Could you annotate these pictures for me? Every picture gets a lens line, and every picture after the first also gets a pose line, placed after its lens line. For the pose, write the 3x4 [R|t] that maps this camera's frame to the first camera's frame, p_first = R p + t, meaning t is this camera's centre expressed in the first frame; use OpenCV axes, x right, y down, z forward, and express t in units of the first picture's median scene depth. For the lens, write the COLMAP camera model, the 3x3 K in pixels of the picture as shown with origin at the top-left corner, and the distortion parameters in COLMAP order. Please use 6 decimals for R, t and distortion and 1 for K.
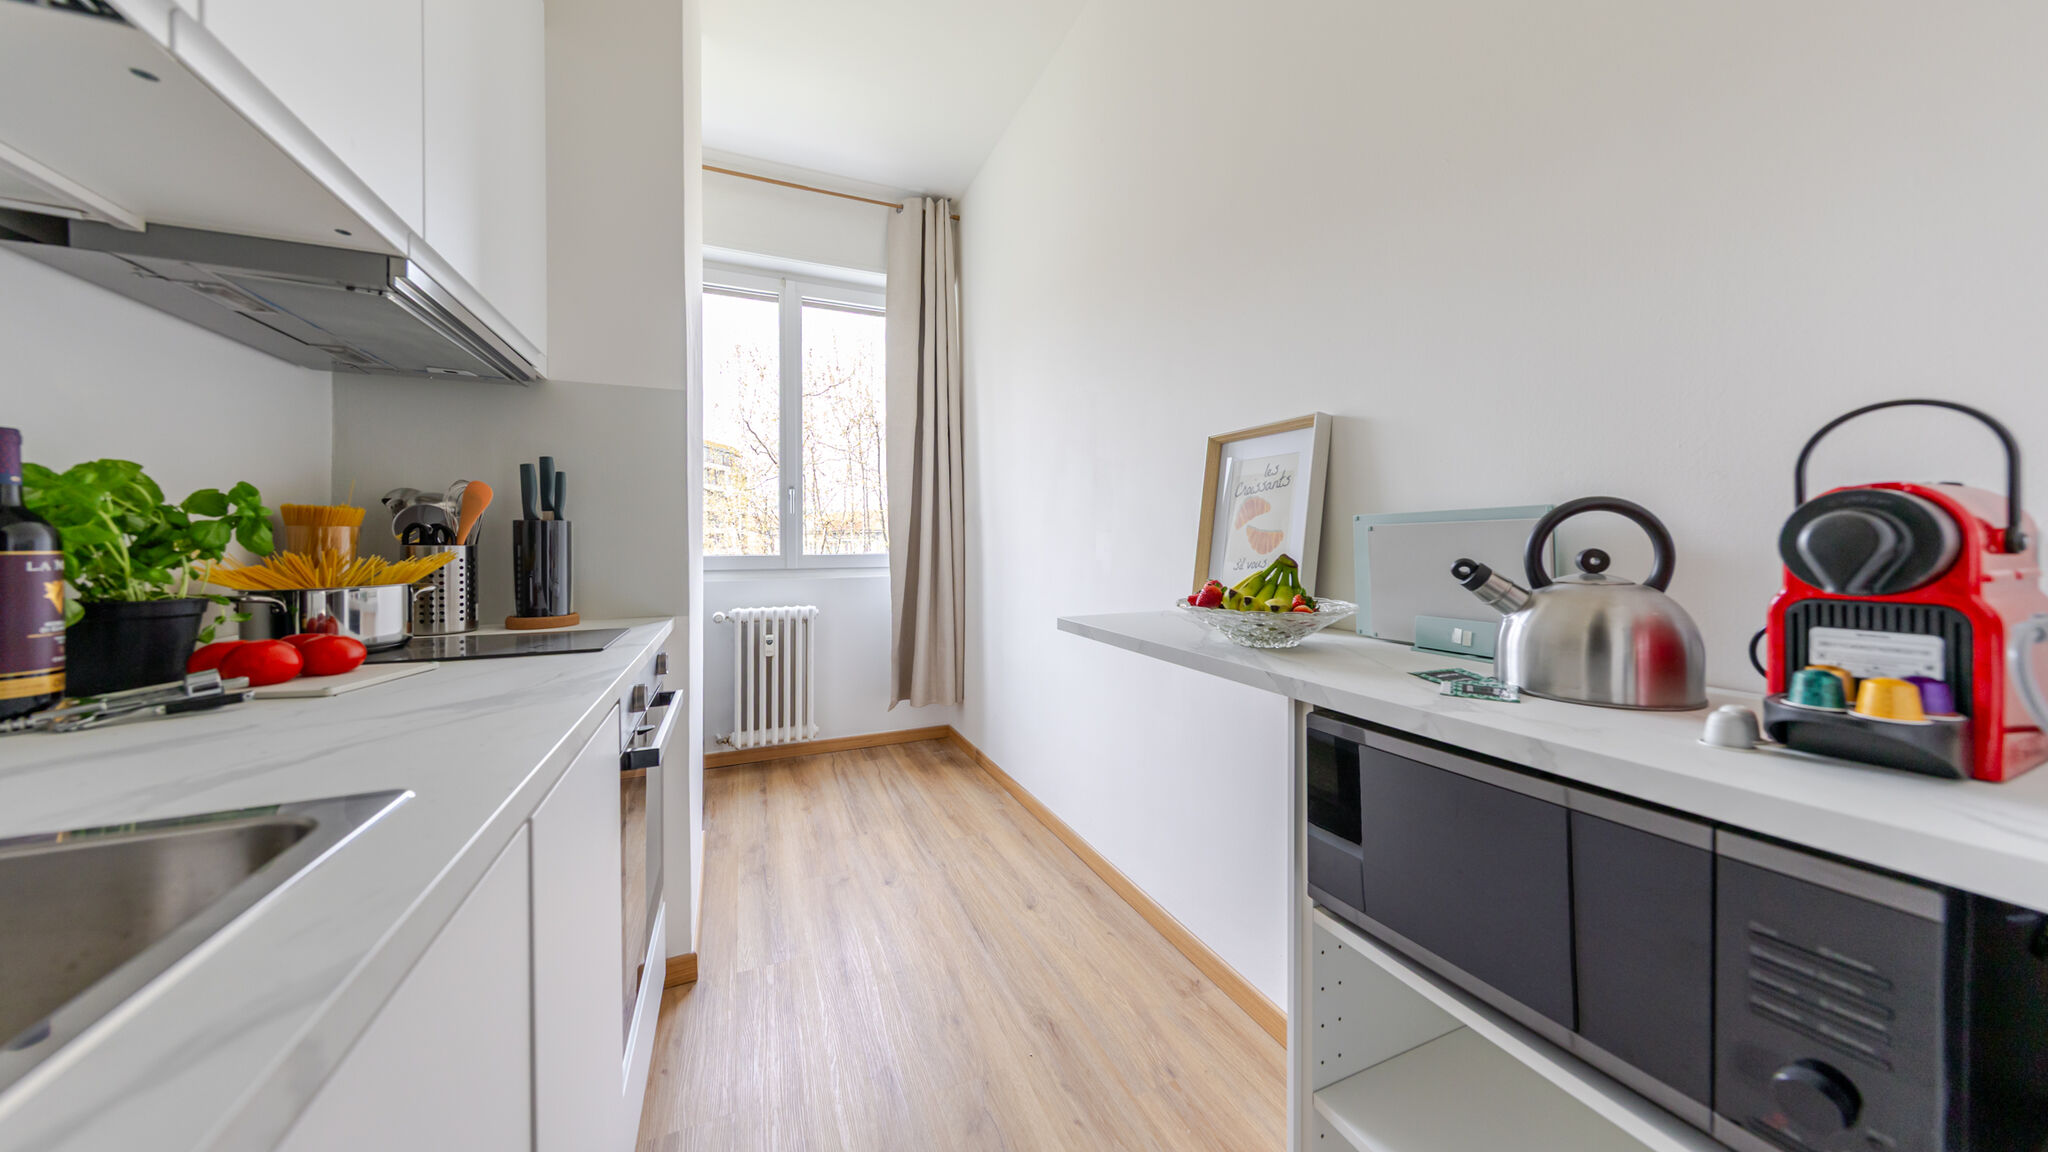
lens RADIAL K [[656.2, 0, 1013.3], [0, 656.2, 537.1], [0, 0, 1]] dist [0.010688, -0.002985]
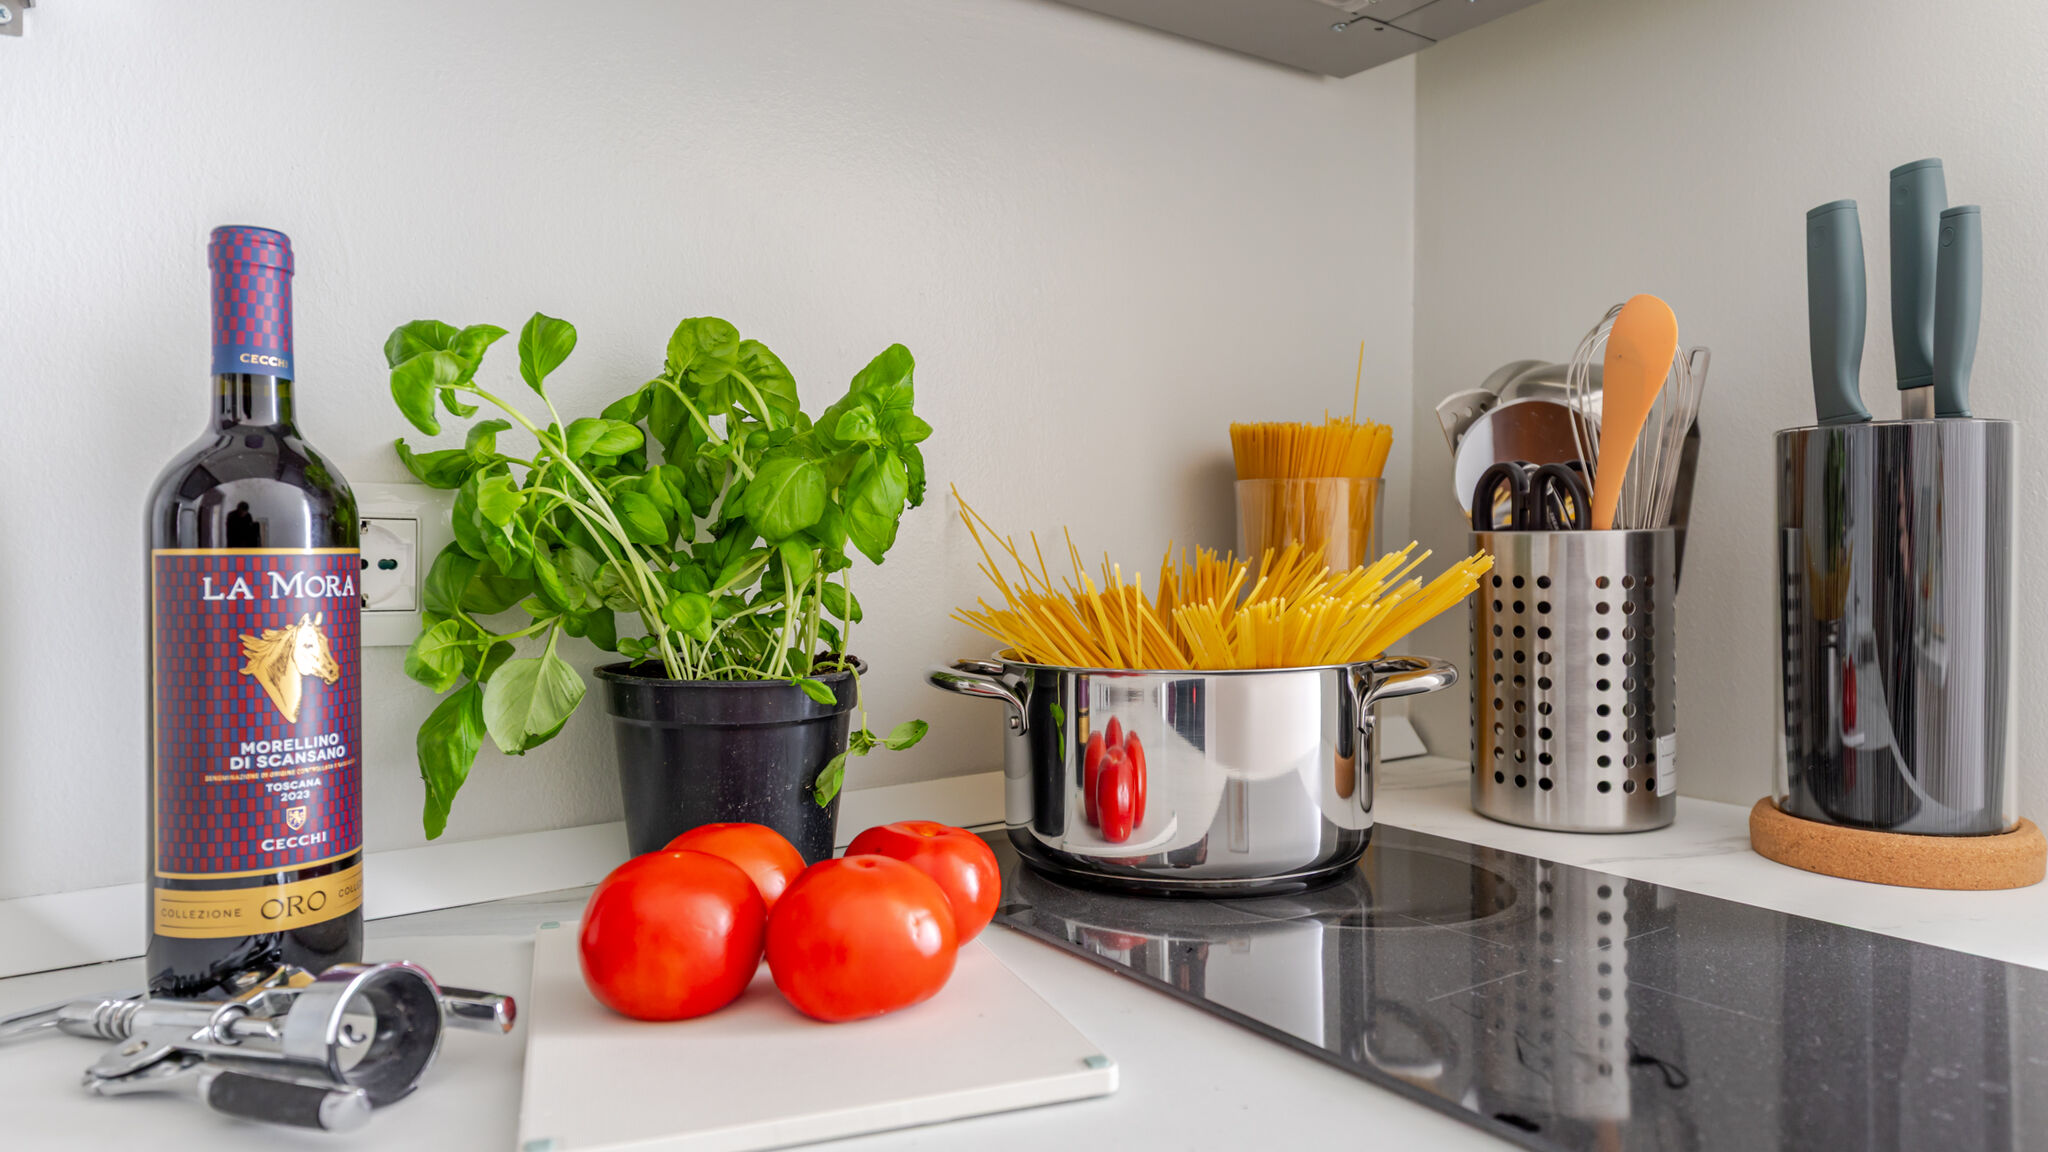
lens RADIAL K [[1465.2, 0, 939.8], [0, 1465.2, 575.5], [0, 0, 1]] dist [0.001736, 0.001206]
pose [[0.220315, 0.021365, -0.975195, -0.267088], [0.018153, 0.999497, 0.025998, 0.010035], [0.975260, -0.023431, 0.219817, 0.549791]]
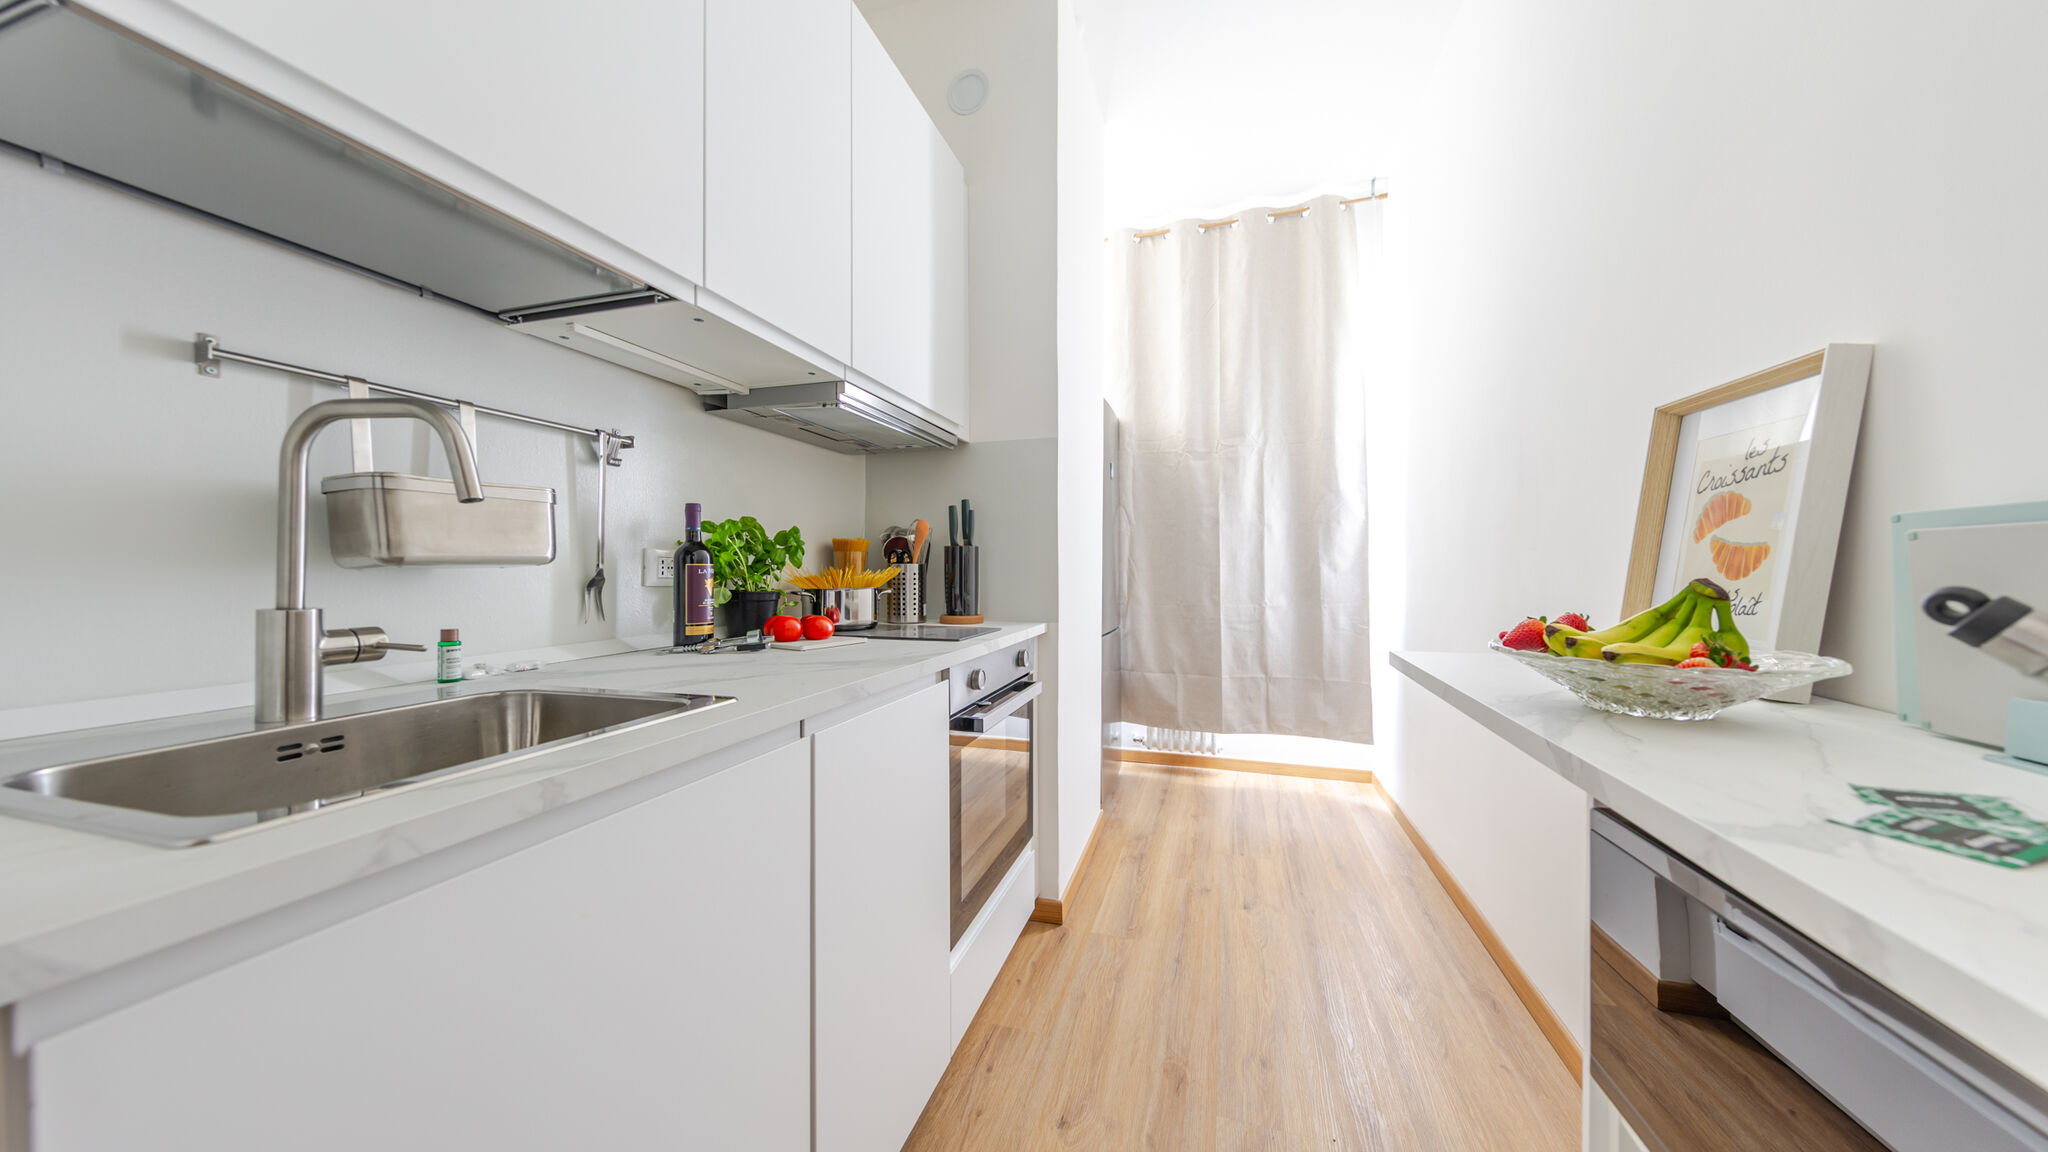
lens RADIAL K [[639.0, 0, 1017.0], [0, 639.0, 562.3], [0, 0, 1]] dist [0.011528, -0.002625]
pose [[0.763185, 0.000444, -0.646179, 0.242297], [0.000725, 0.999999, 0.001544, 0.006592], [0.646179, -0.001647, 0.763184, 0.058737]]
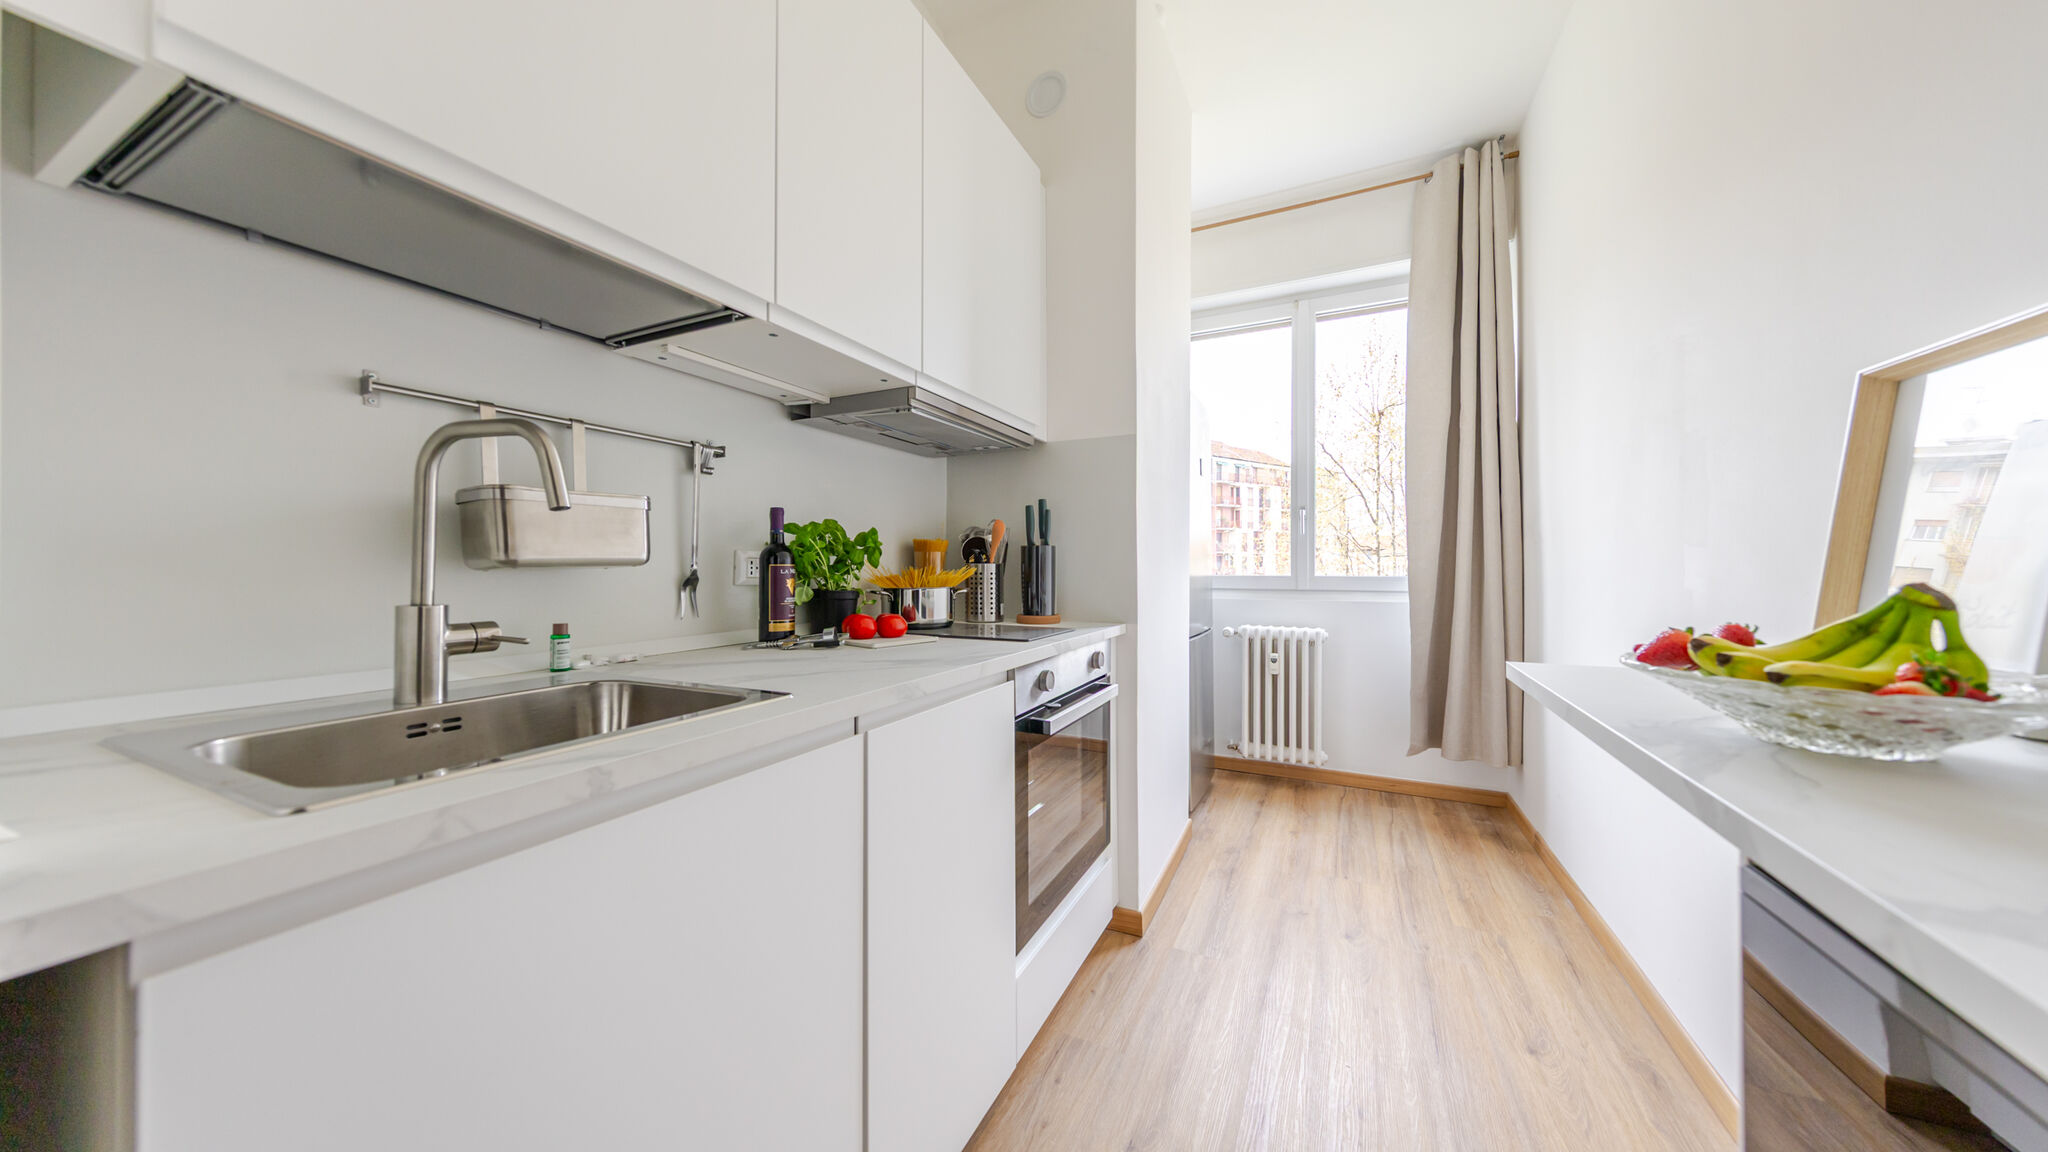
lens RADIAL K [[635.4, 0, 1015.4], [0, 635.4, 553.8], [0, 0, 1]] dist [0.012506, -0.002434]
pose [[0.651828, -0.009215, -0.758310, 0.266320], [0.002778, 0.999948, -0.009764, 0.004458], [0.758361, 0.004258, 0.651820, 0.103380]]
